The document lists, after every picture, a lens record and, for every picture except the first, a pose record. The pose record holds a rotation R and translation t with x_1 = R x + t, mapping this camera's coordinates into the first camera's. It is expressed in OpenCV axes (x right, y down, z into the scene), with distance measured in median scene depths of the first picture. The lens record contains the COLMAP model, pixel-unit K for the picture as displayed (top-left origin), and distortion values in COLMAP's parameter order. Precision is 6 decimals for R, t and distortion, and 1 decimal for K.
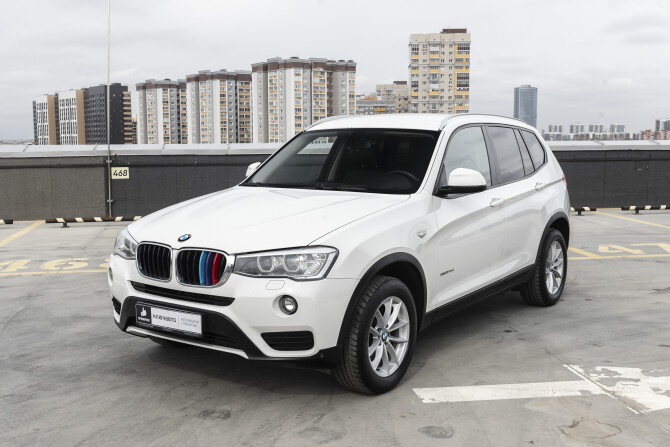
lens RADIAL K [[766.3, 0, 321.0], [0, 766.3, 223.8], [0, 0, 1]] dist [-0.014239, -0.011294]
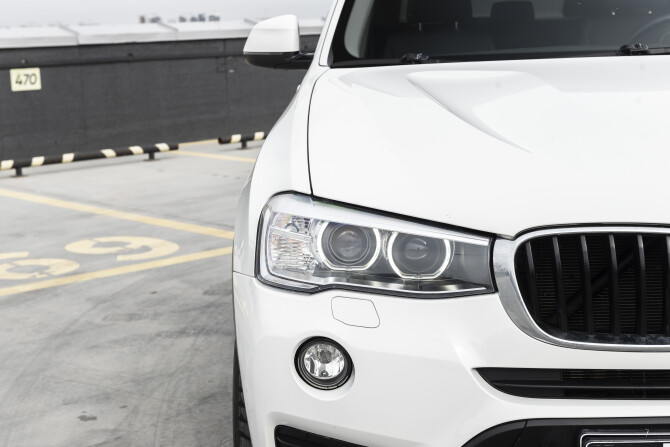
lens RADIAL K [[1156.0, 0, 335.0], [0, 1156.0, 223.5], [0, 0, 1]] dist [0.028146, 0.089445]
pose [[0.840842, -0.113685, 0.529207, -0.544102], [0.092589, 0.993494, 0.066311, -0.015260], [-0.533303, -0.006759, 0.845897, 0.686033]]
